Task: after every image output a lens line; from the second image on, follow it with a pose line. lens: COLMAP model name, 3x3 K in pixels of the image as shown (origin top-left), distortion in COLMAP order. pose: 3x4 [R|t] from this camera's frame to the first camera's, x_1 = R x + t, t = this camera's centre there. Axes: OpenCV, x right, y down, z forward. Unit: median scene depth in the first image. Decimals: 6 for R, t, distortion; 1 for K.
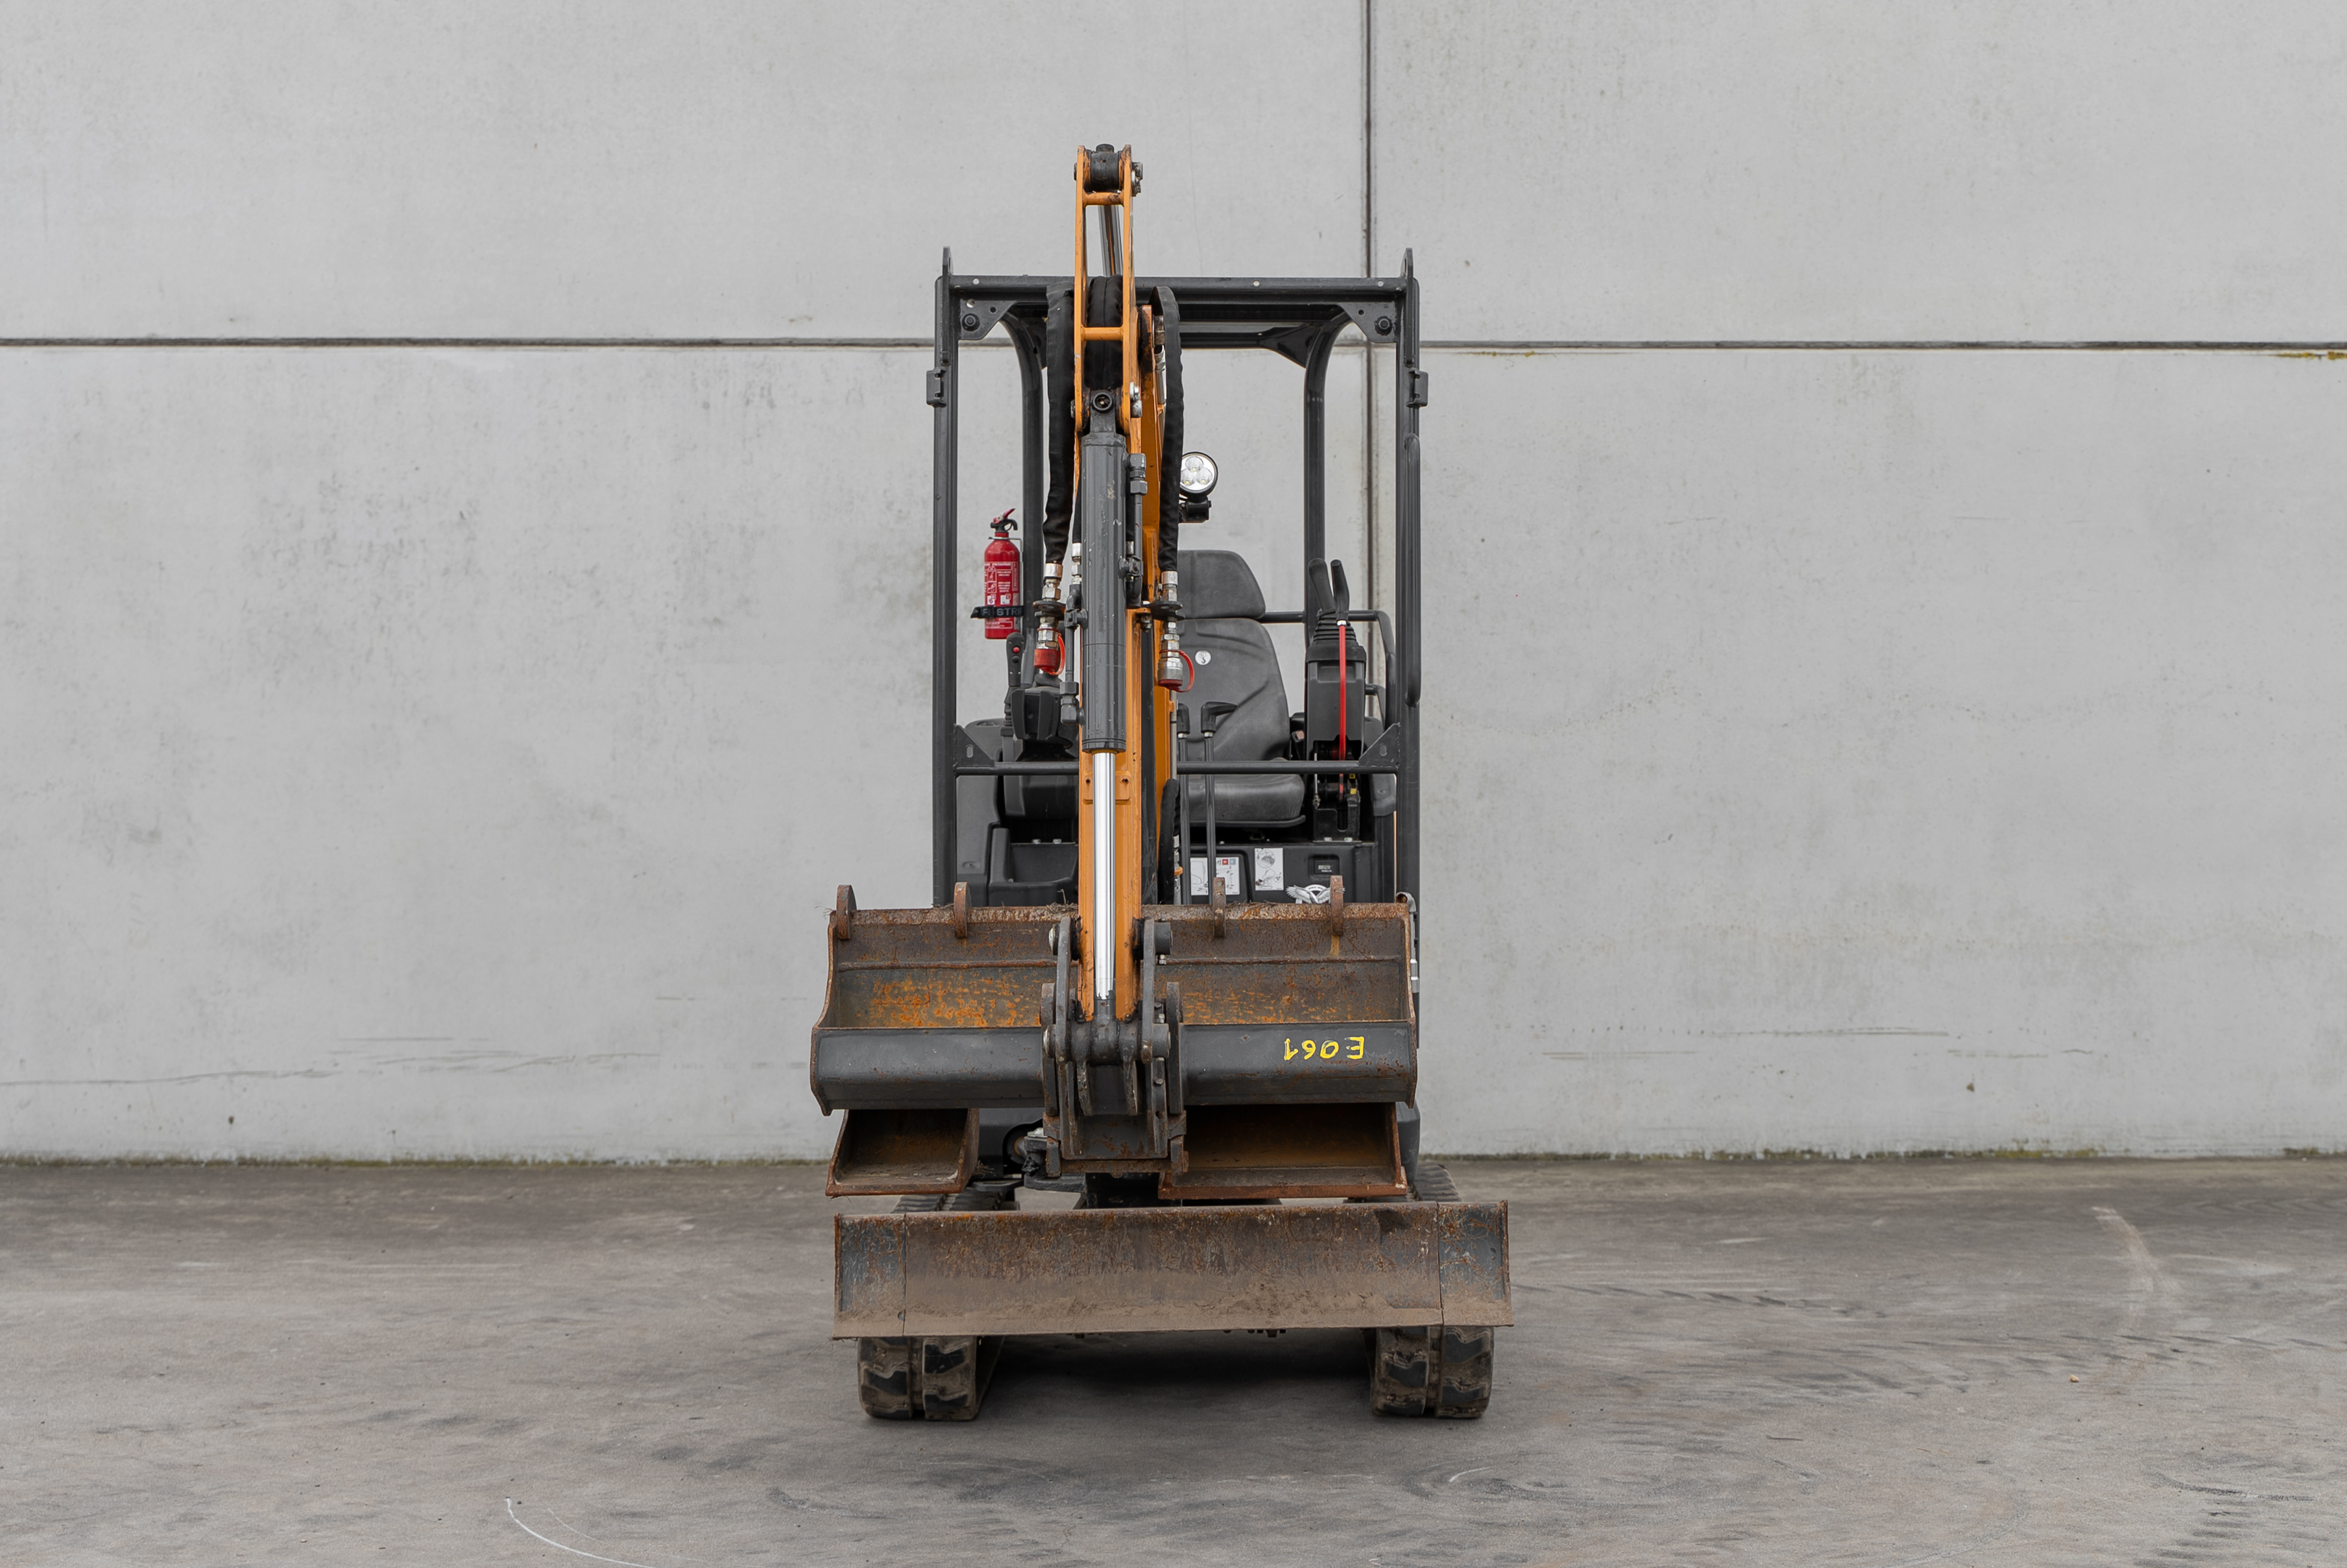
lens RADIAL K [[3466.3, 0, 1172.1], [0, 3466.3, 711.8], [0, 0, 1]] dist [-0.003781, -0.010432]
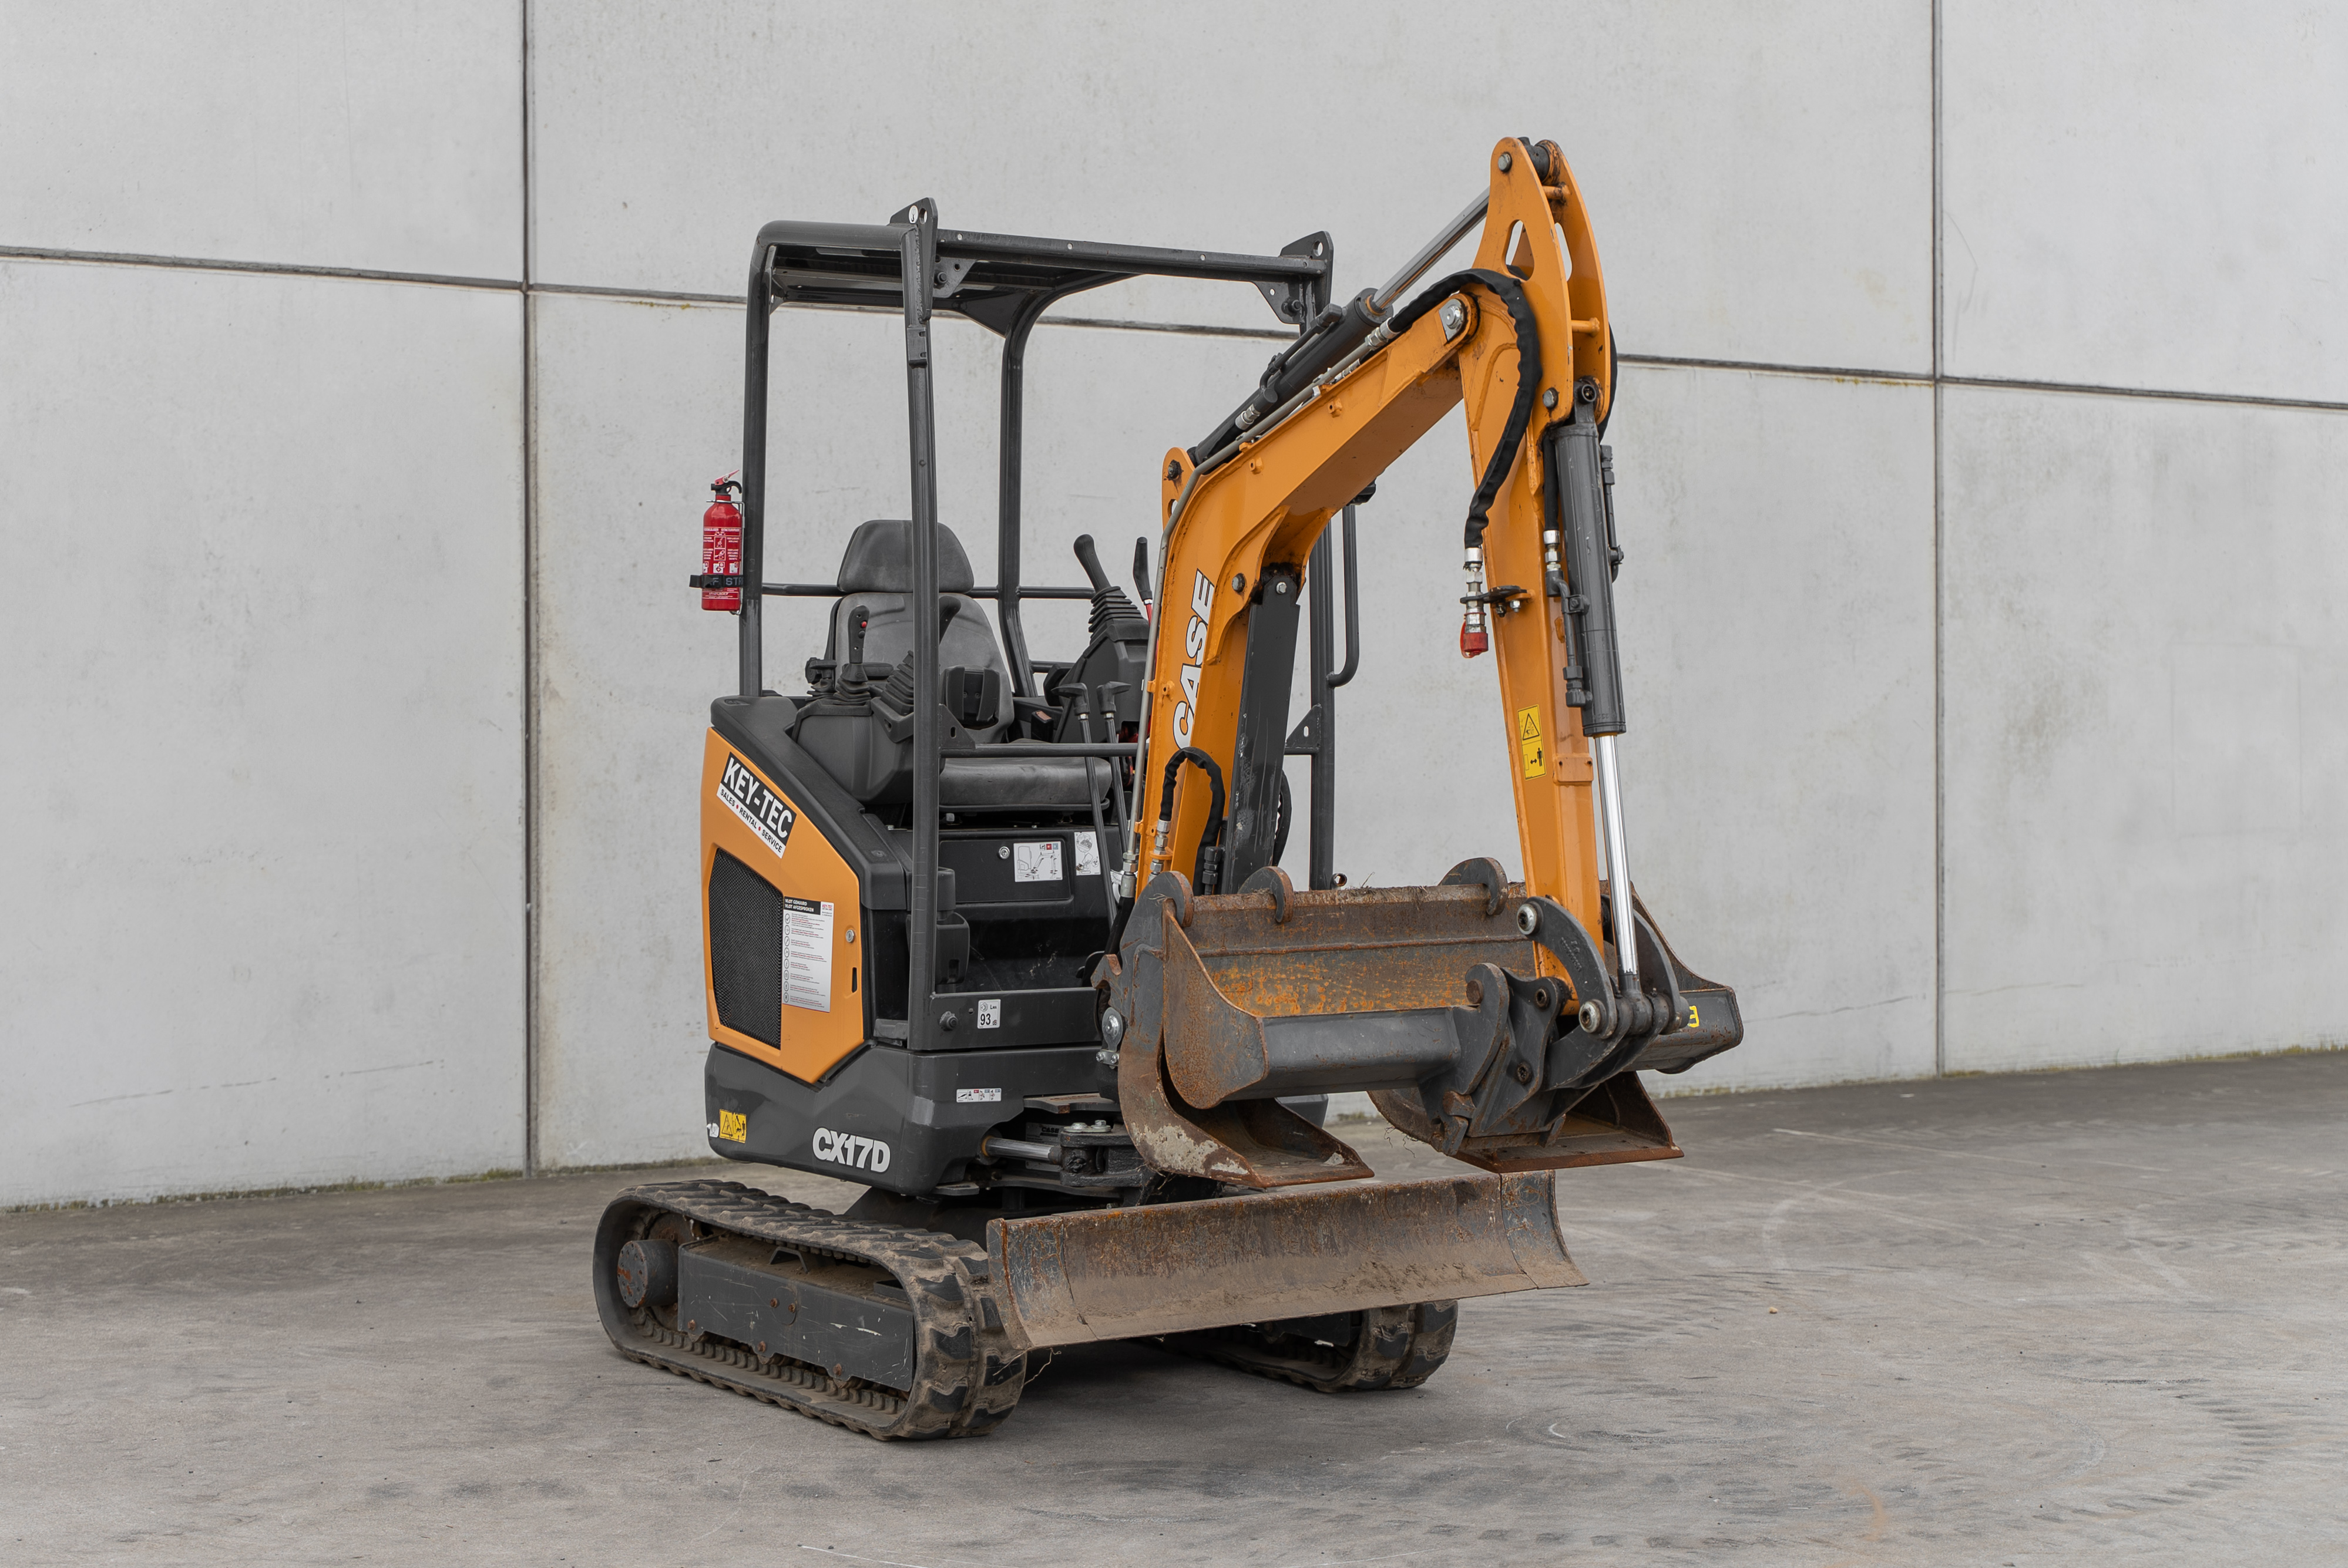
lens RADIAL K [[3894.4, 0, 1082.9], [0, 3894.4, 714.8], [0, 0, 1]] dist [0.006615, -0.057799]
pose [[0.858793, 0.002597, 0.512316, -0.565390], [-0.006771, 0.999957, 0.006283, -0.000388], [-0.512278, -0.008865, 0.858774, 0.065878]]
